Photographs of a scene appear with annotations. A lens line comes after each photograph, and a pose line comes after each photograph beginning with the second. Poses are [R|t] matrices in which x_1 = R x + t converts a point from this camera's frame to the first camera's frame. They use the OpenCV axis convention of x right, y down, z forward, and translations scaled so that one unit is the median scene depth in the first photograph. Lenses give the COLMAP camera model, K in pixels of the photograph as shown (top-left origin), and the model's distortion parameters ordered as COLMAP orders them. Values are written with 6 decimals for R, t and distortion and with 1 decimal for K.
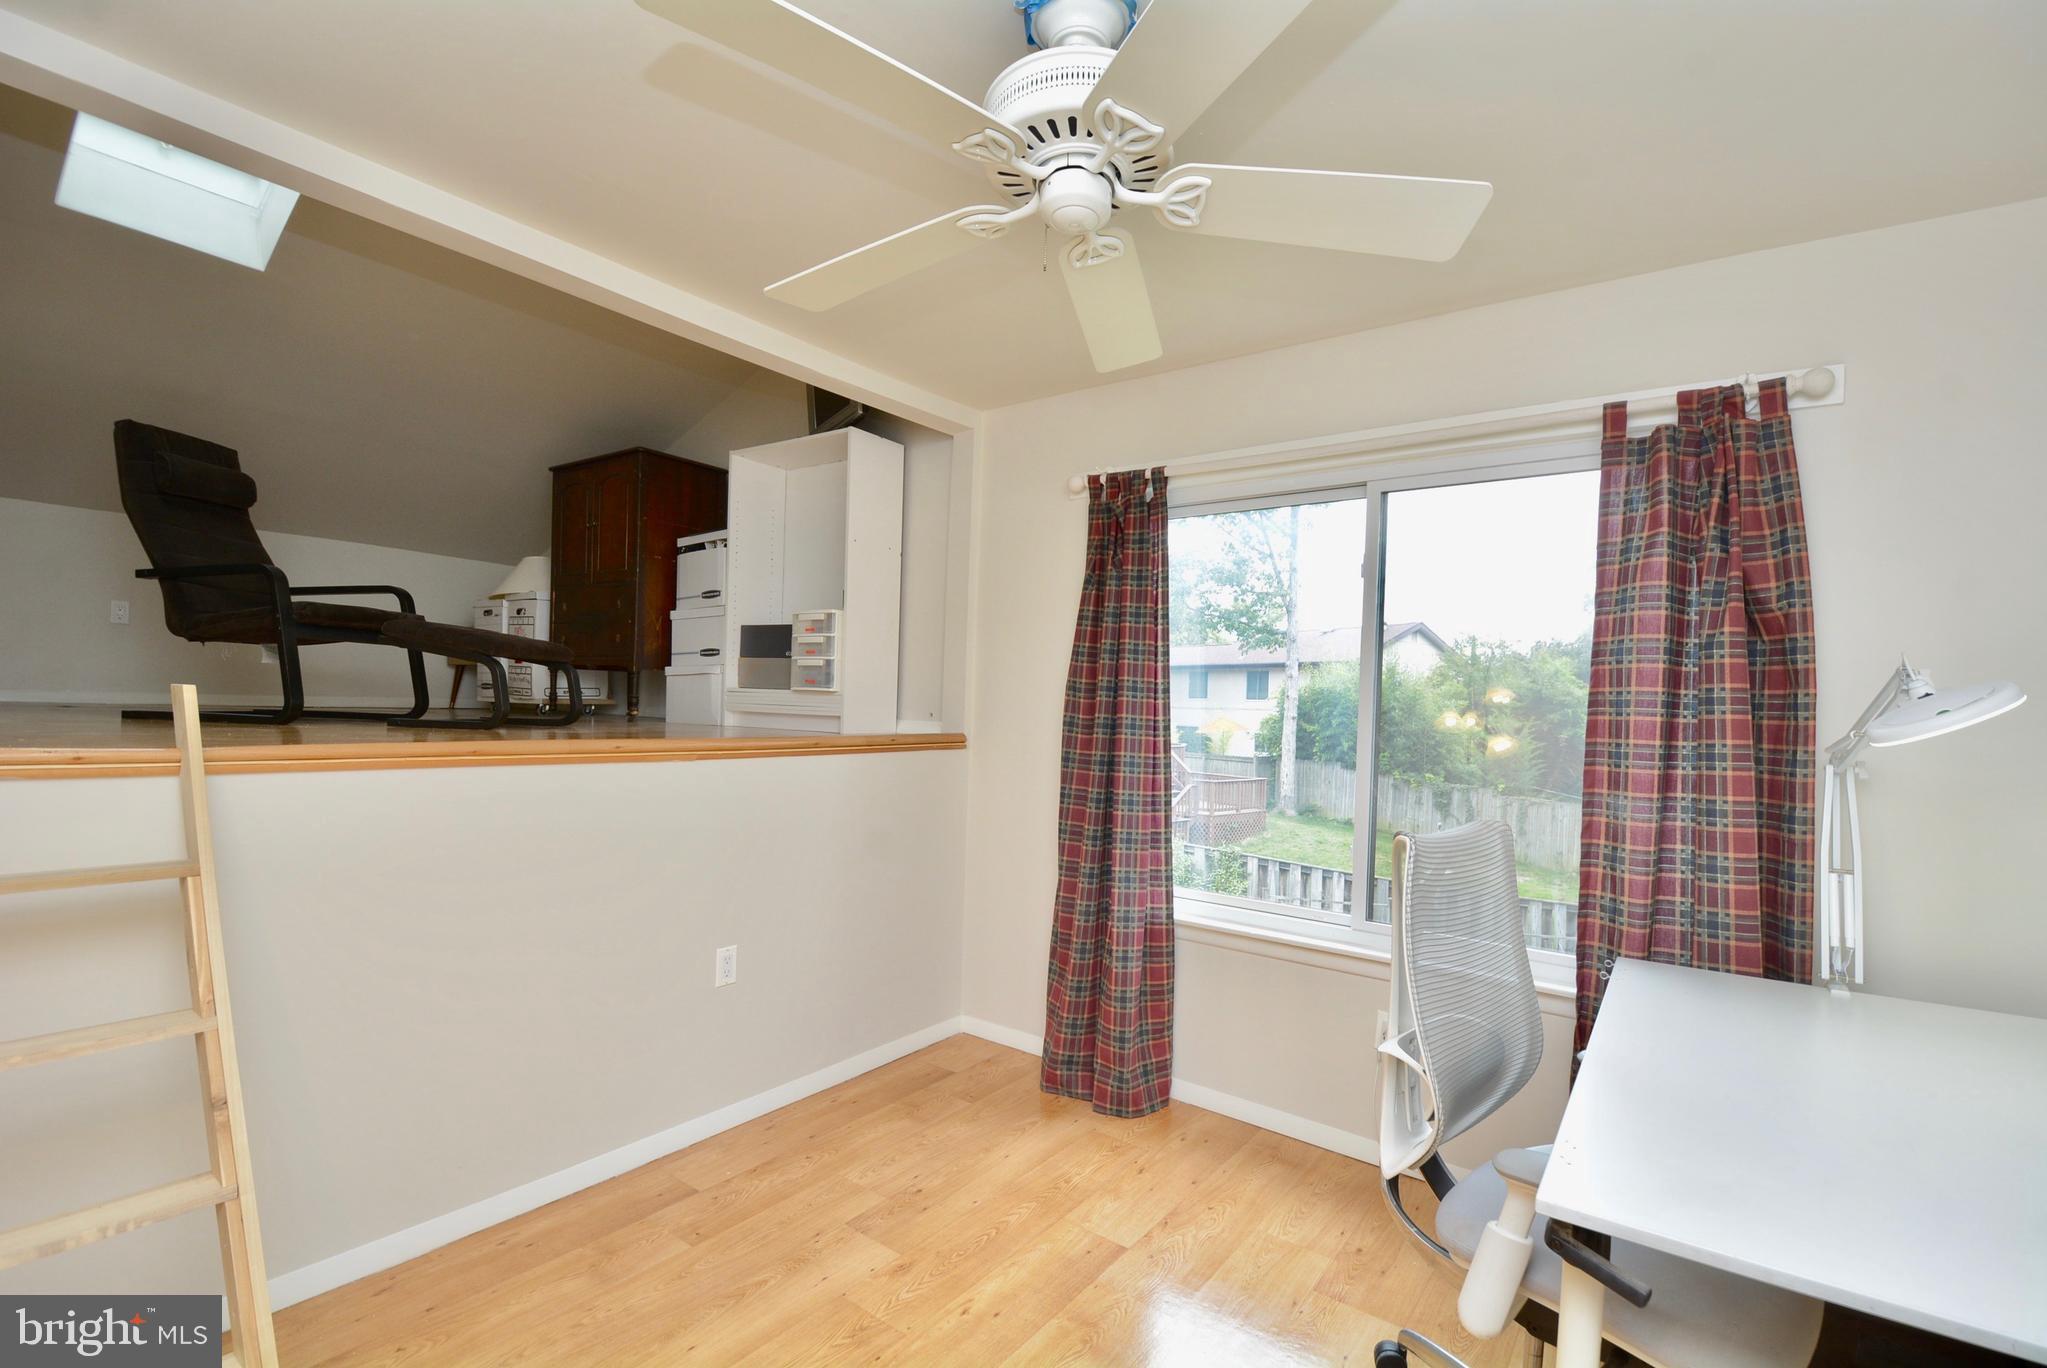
lens RADIAL K [[890.6, 0, 1045.7], [0, 890.6, 714.6], [0, 0, 1]] dist [0.003176, -0.013910]
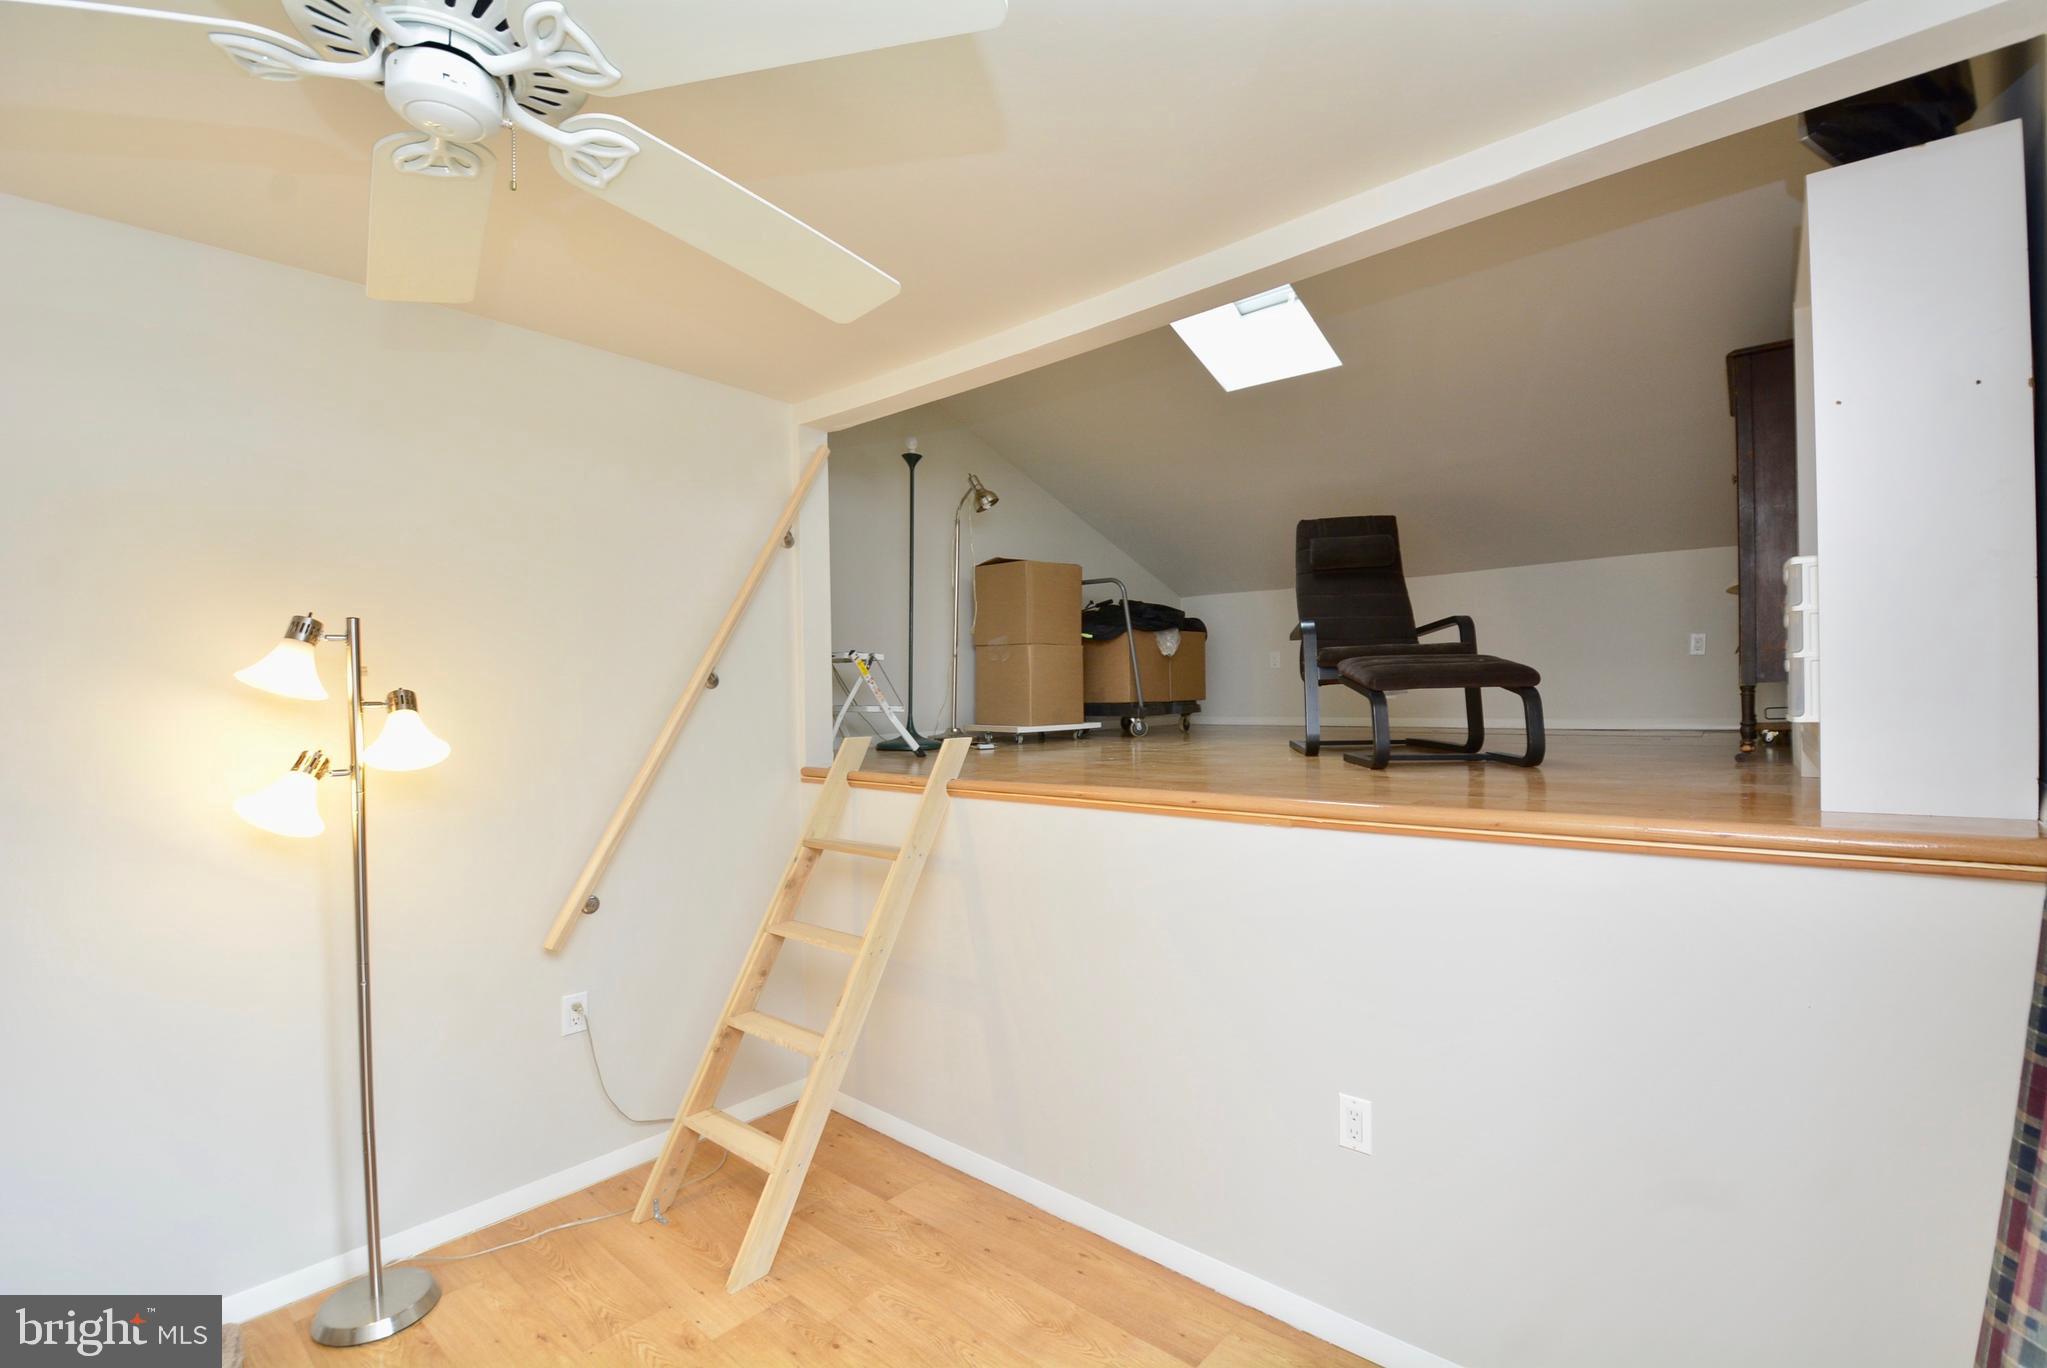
lens RADIAL K [[890.6, 0, 1053.2], [0, 890.6, 715.7], [0, 0, 1]] dist [0.003176, -0.013910]
pose [[-0.069820, -0.006645, -0.997538, 0.315349], [0.009139, 0.999932, -0.007301, -0.033638], [0.997518, -0.009626, -0.069754, 0.699901]]
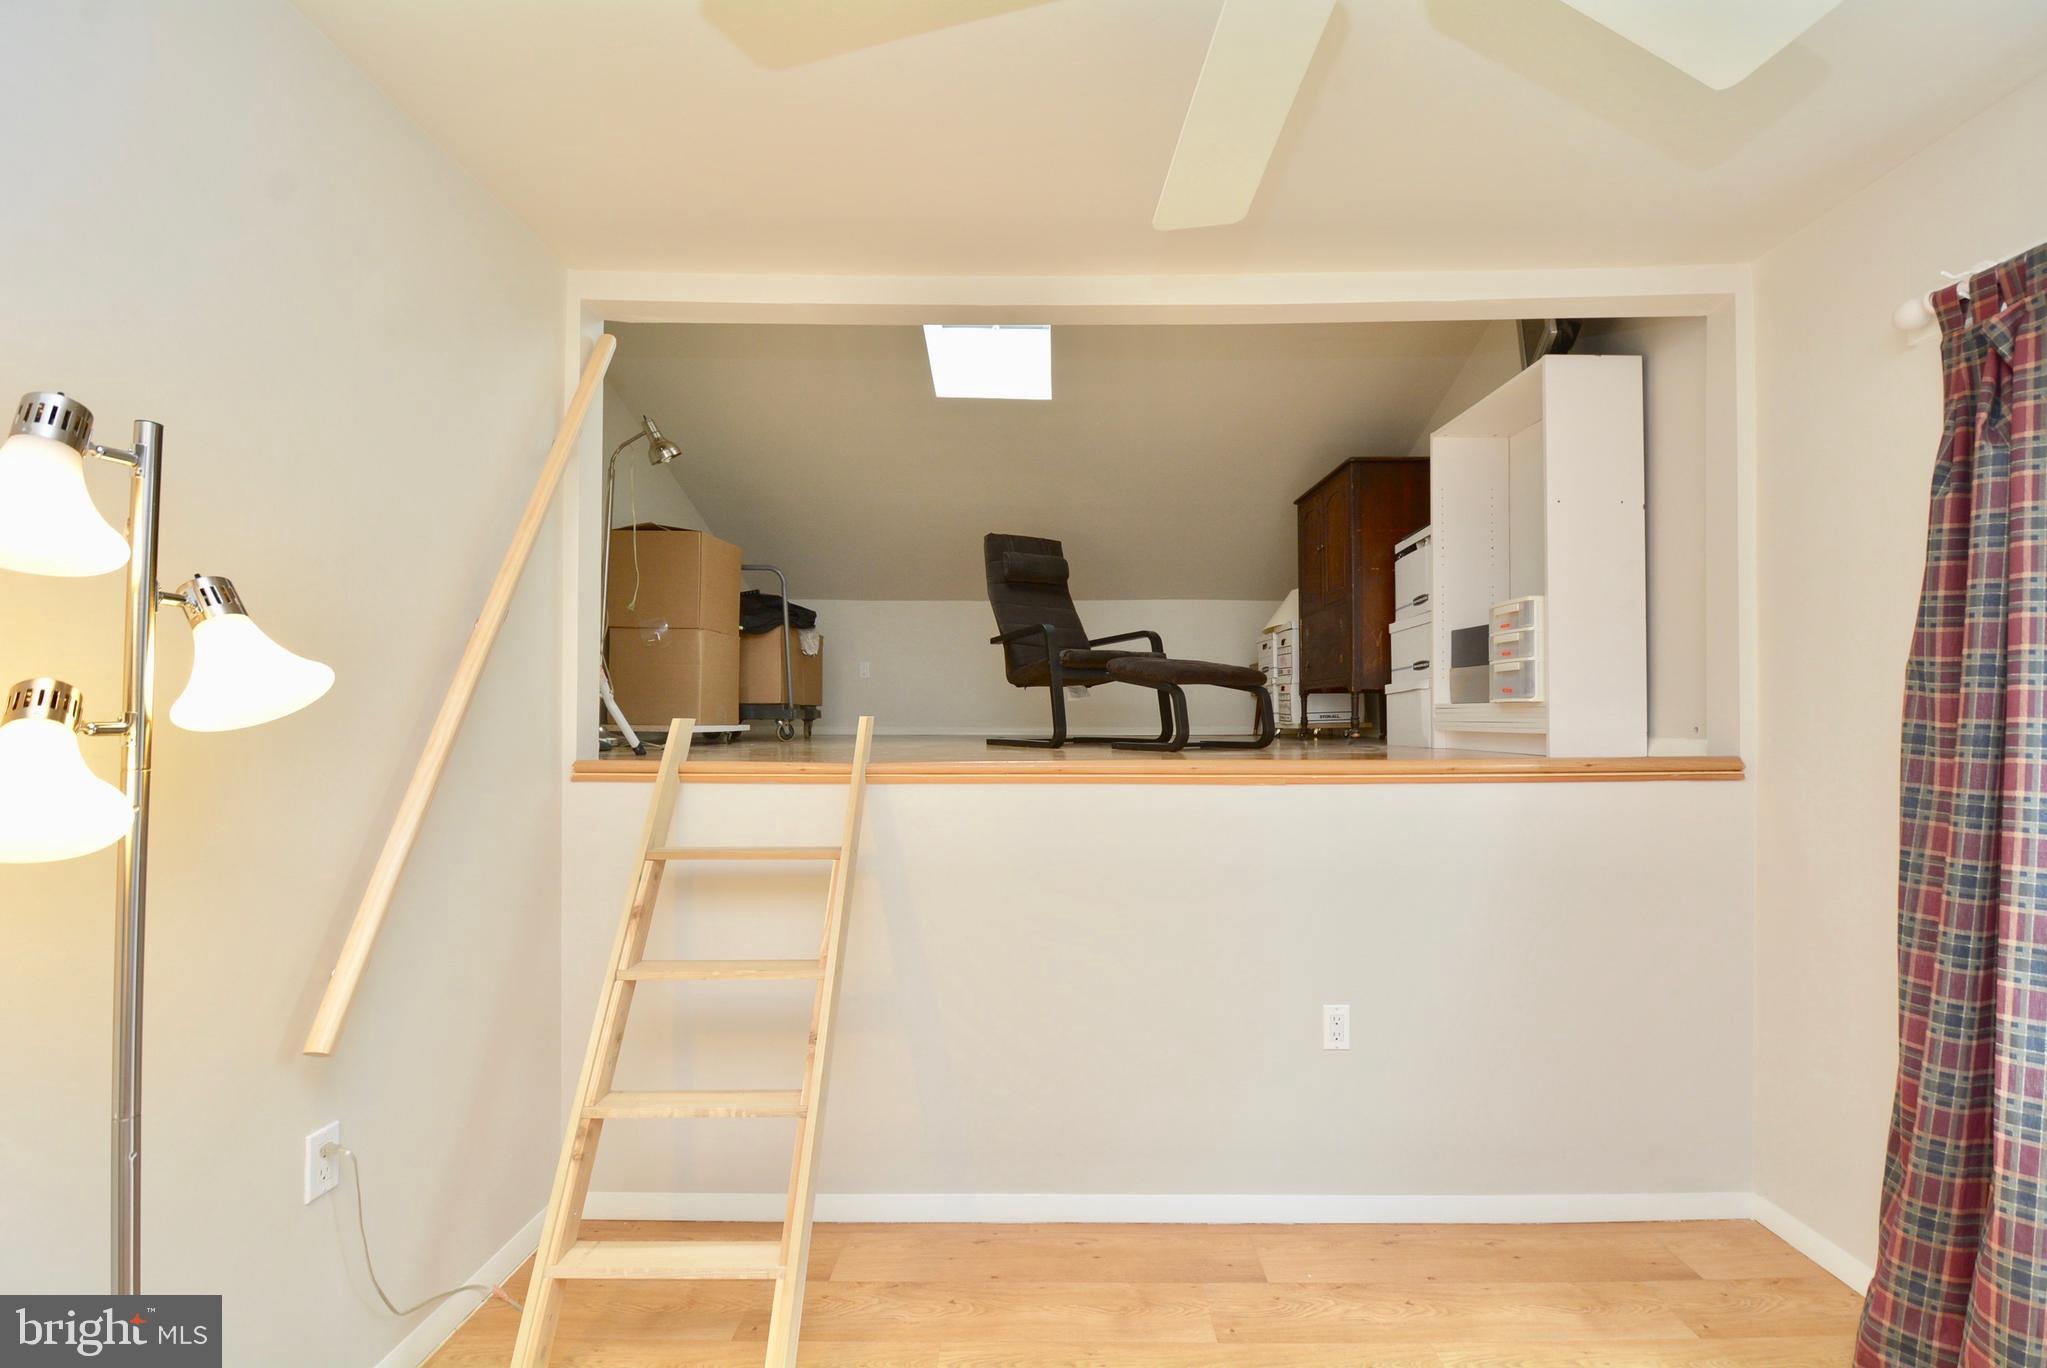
lens RADIAL K [[890.6, 0, 1048.0], [0, 890.6, 711.4], [0, 0, 1]] dist [0.003176, -0.013910]
pose [[0.583281, -0.039443, -0.811312, 0.159554], [0.012657, 0.999140, -0.039476, 0.008299], [0.812172, 0.012757, 0.583279, 0.234882]]
